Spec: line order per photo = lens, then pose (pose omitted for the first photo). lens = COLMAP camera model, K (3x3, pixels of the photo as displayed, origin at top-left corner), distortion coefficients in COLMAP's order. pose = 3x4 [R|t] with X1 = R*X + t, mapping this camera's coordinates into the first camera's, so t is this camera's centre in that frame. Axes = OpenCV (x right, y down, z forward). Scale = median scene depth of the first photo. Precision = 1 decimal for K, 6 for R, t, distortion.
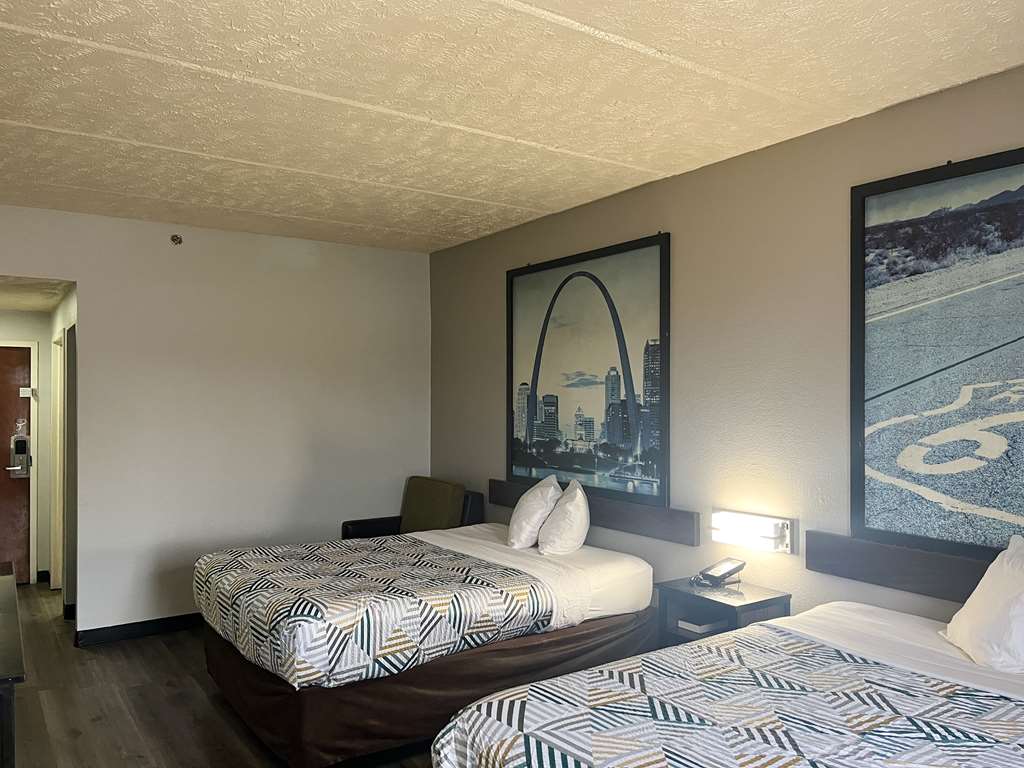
lens RADIAL K [[769.5, 0, 509.8], [0, 769.5, 402.1], [0, 0, 1]] dist [0.014288, -0.004407]
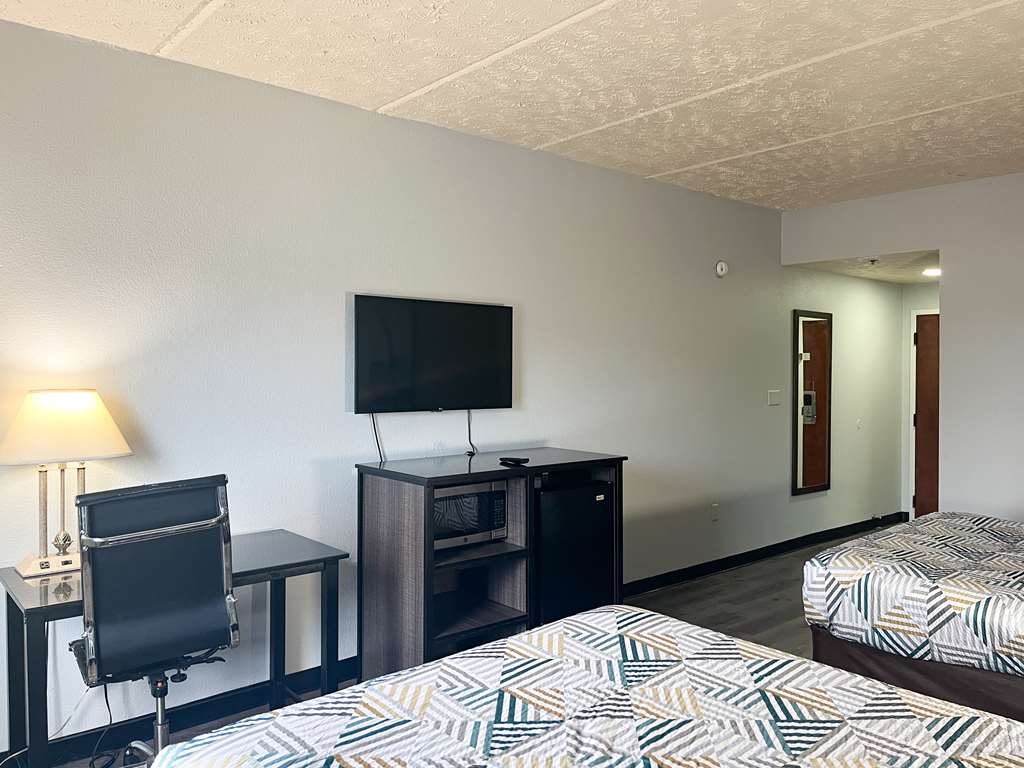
lens RADIAL K [[769.5, 0, 512.0], [0, 769.5, 380.2], [0, 0, 1]] dist [0.014288, -0.004407]
pose [[0.124313, 0.021028, -0.992020, 0.708006], [-0.006402, 0.999772, 0.020390, 0.013763], [0.992222, 0.003816, 0.124419, 0.444042]]
